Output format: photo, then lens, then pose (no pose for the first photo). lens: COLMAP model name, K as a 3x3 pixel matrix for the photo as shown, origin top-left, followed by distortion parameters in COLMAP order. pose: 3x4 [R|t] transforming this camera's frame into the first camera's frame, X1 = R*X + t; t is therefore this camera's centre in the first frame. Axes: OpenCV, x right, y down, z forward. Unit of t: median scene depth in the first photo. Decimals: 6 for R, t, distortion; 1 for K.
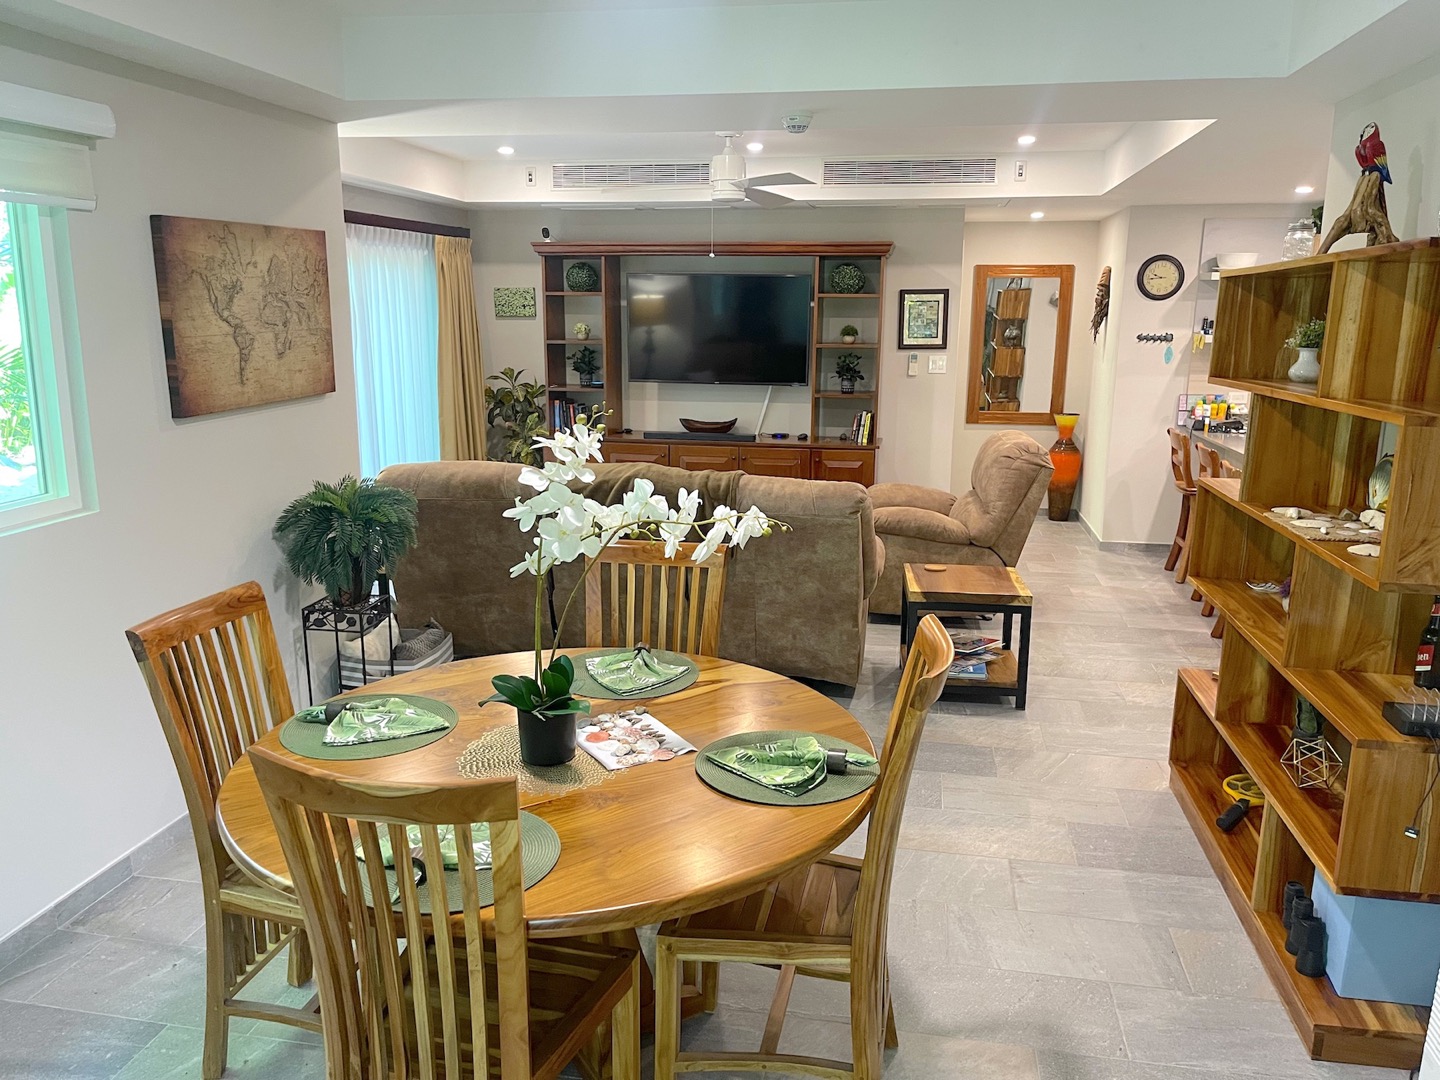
lens RADIAL K [[1085.5, 0, 712.7], [0, 1085.5, 540.1], [0, 0, 1]] dist [0.057019, -0.067603]
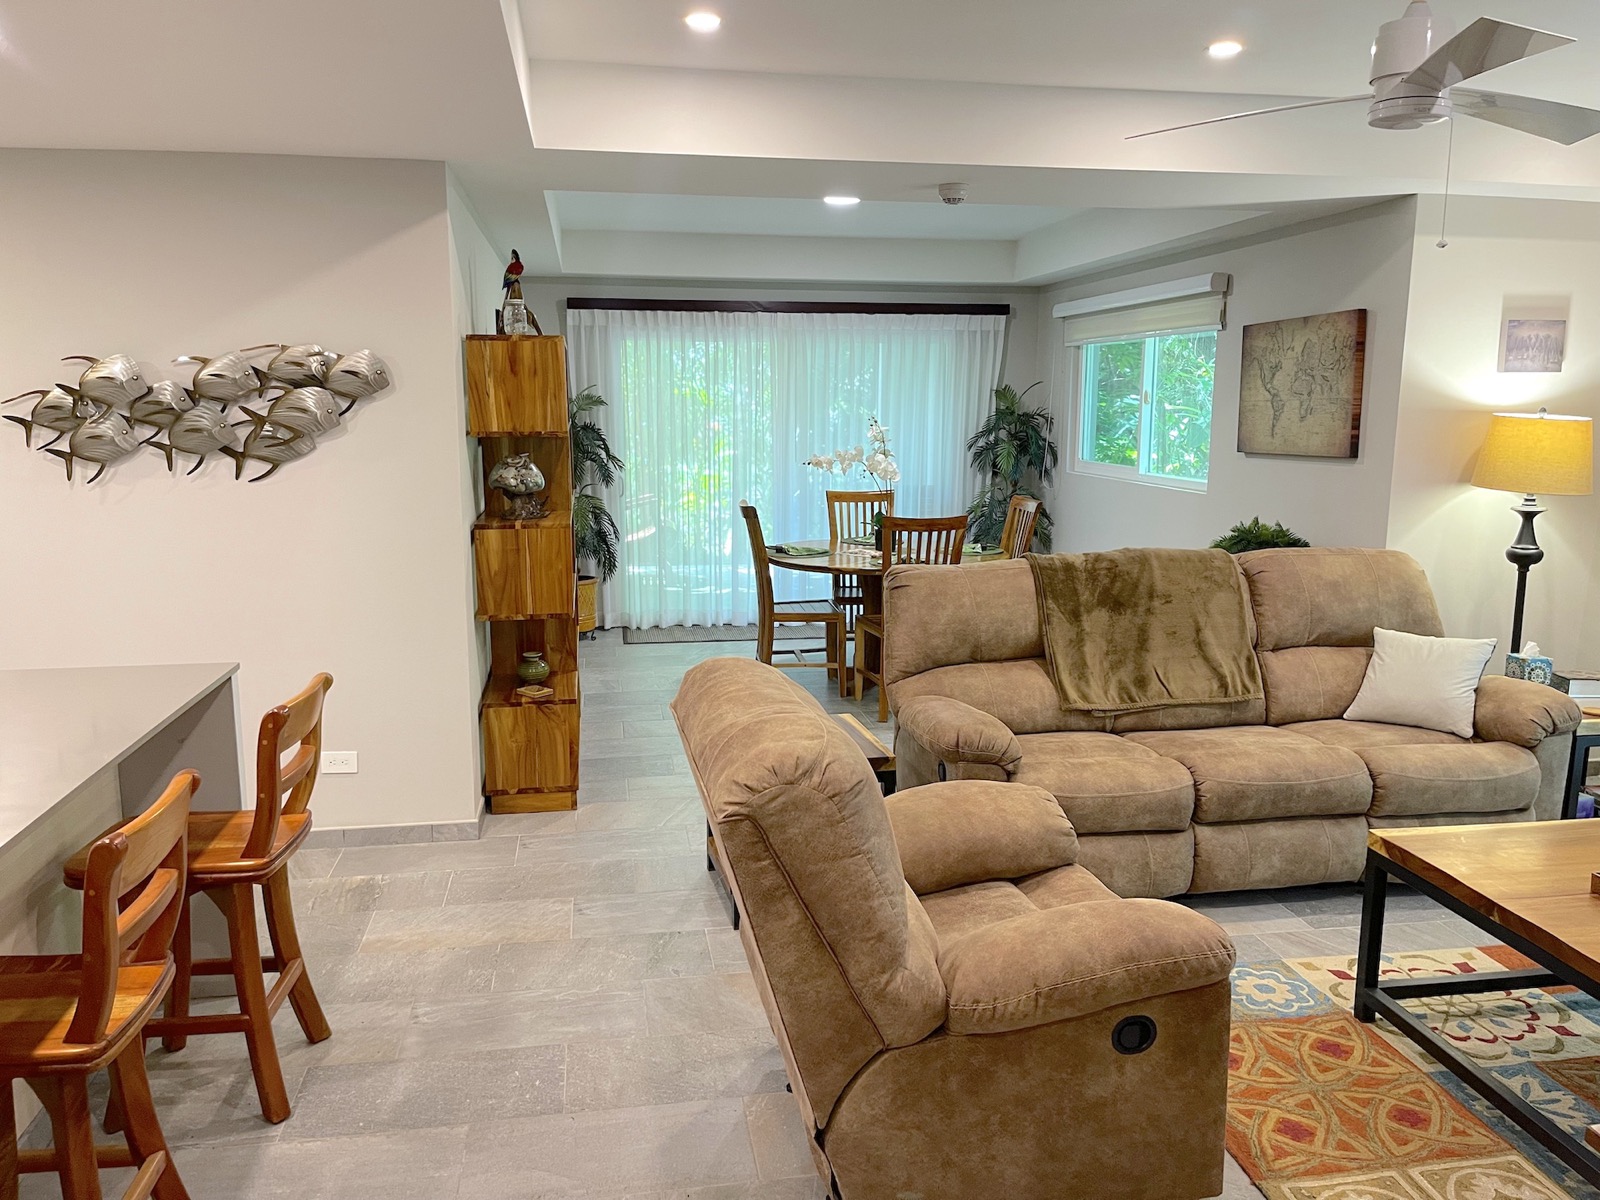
lens RADIAL K [[1206.1, 0, 791.8], [0, 1206.1, 608.2], [0, 0, 1]] dist [0.057019, -0.067603]
pose [[-0.939551, 0.046711, -0.339208, 0.393531], [-0.083781, 0.929177, 0.360015, -0.260582], [0.332001, 0.366672, -0.869096, 1.301746]]
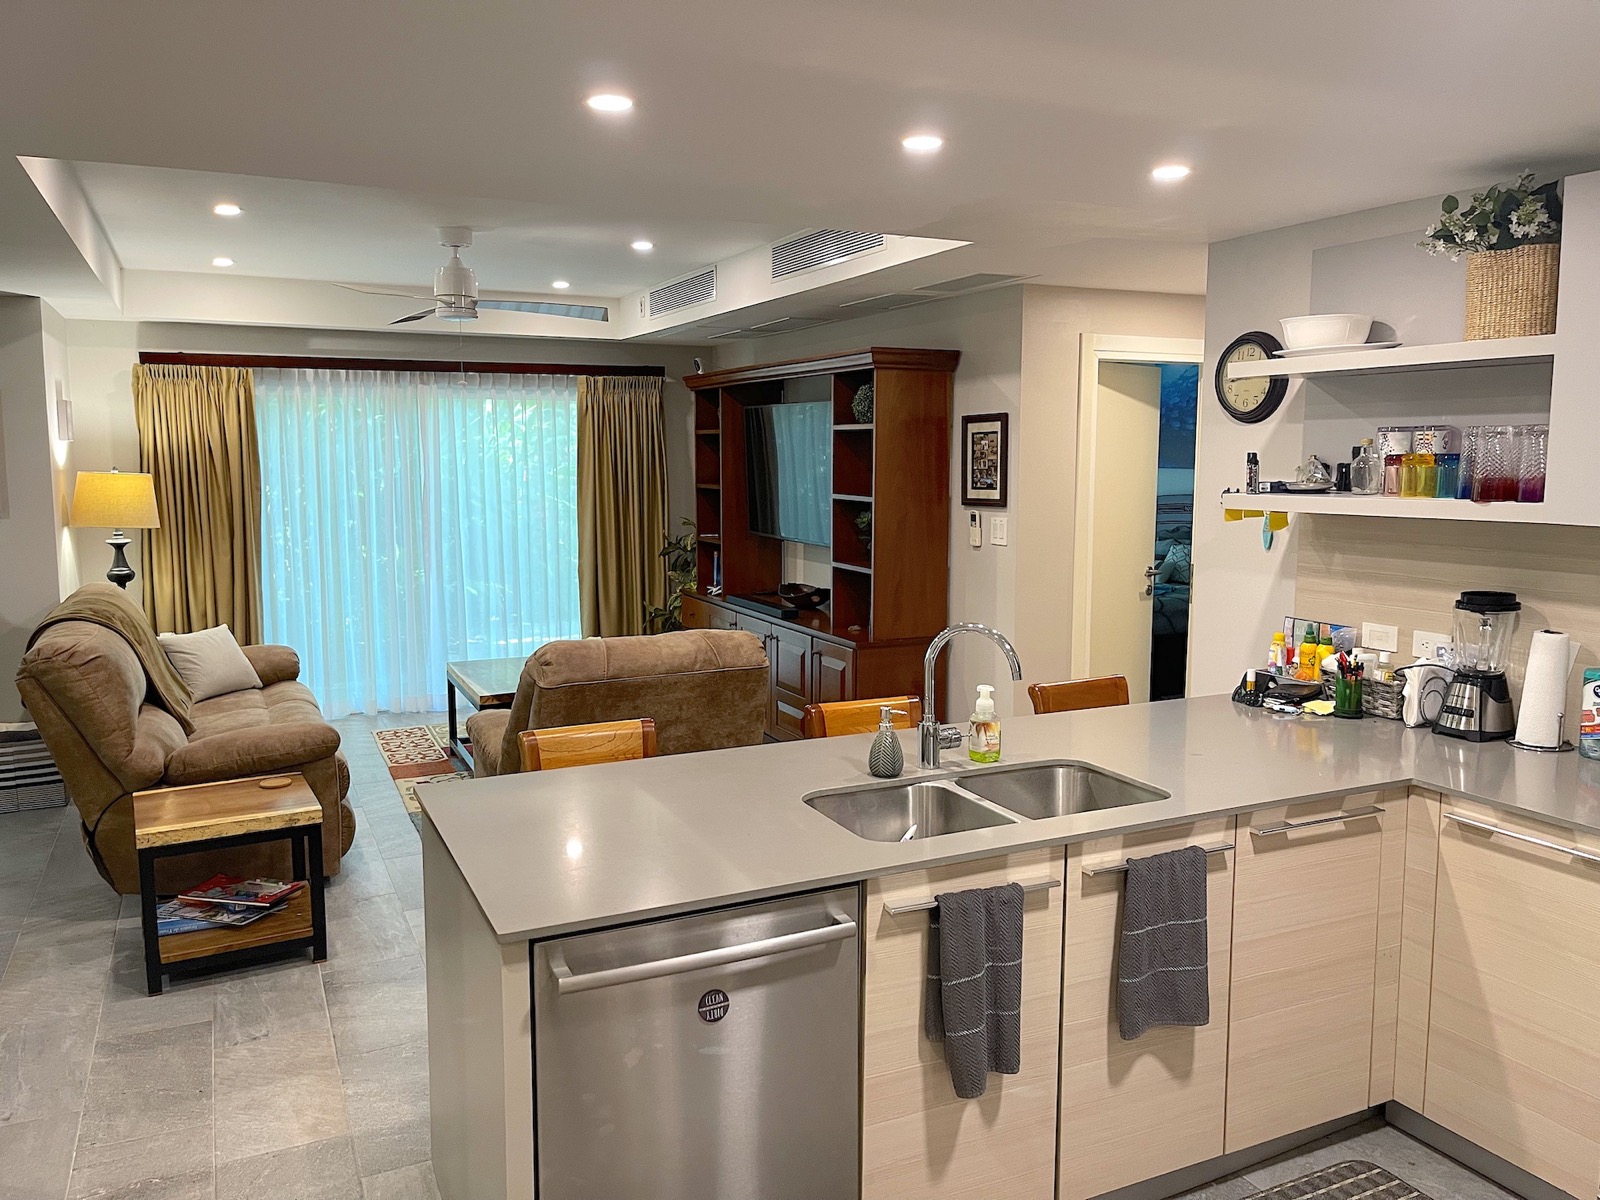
lens RADIAL K [[1206.1, 0, 807.7], [0, 1206.1, 590.2], [0, 0, 1]] dist [0.057019, -0.067603]
pose [[0.597776, 0.084563, -0.797191, 0.870819], [-0.163630, 0.986356, -0.018070, -0.120807], [0.784786, 0.141246, 0.603457, 0.620846]]
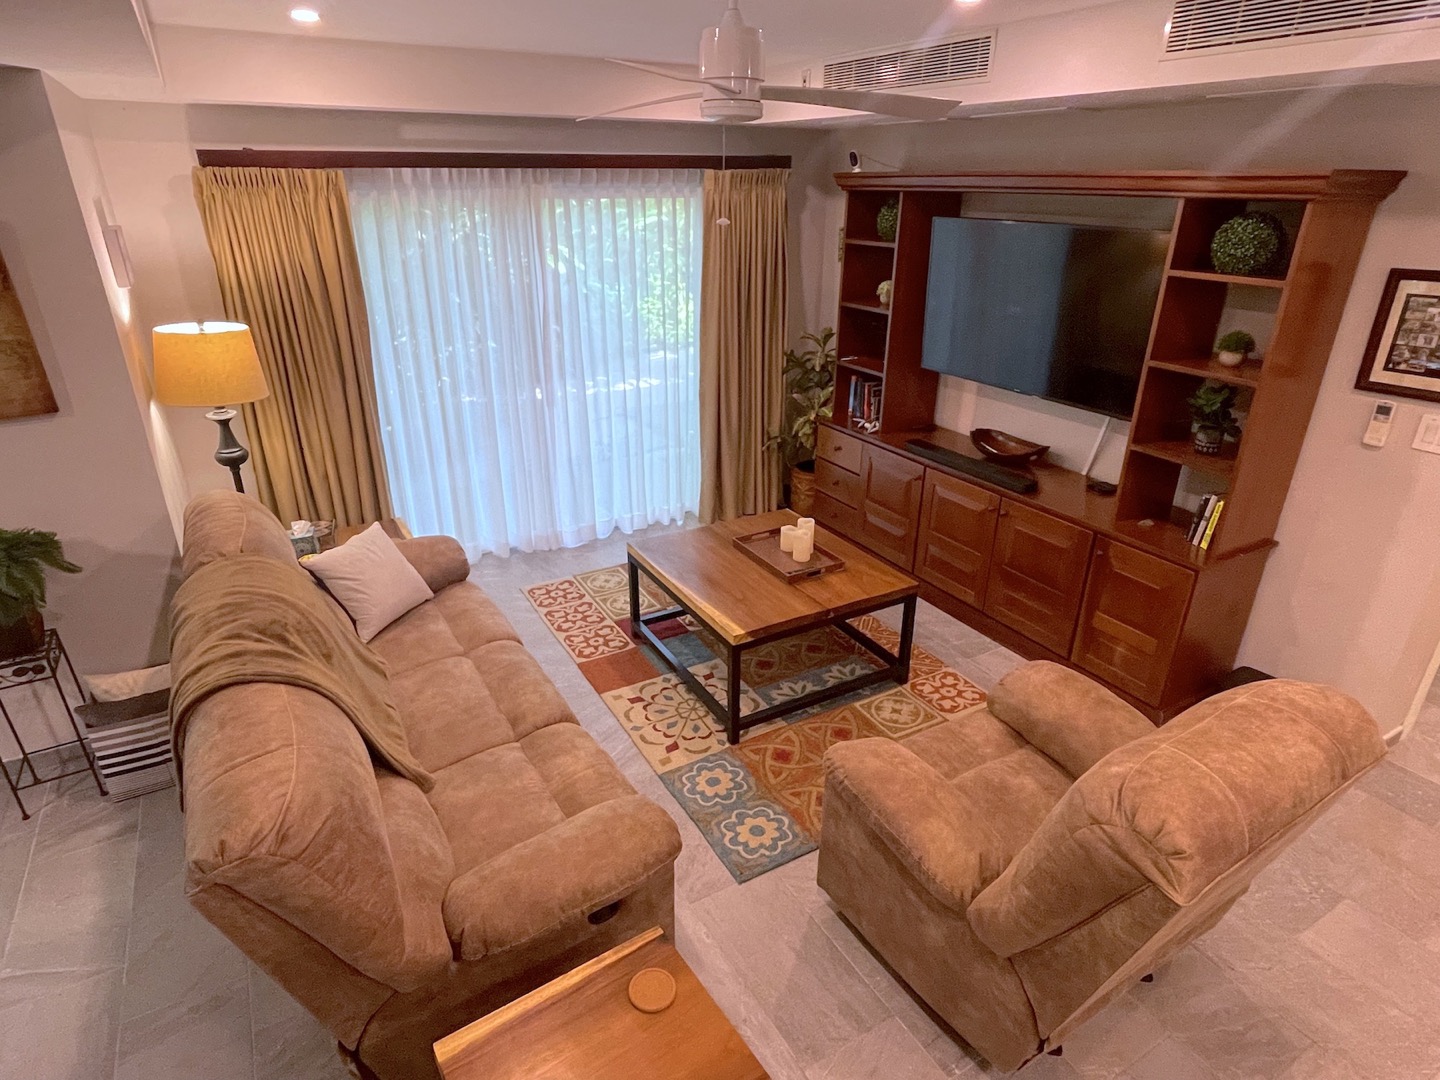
lens RADIAL K [[817.7, 0, 709.9], [0, 817.7, 545.0], [0, 0, 1]] dist [-0.003646, 0.004469]
pose [[0.653033, 0.303209, -0.693982, 0.325359], [-0.158289, 0.950762, 0.266450, -0.199823], [0.740602, -0.064151, 0.668874, 0.649575]]
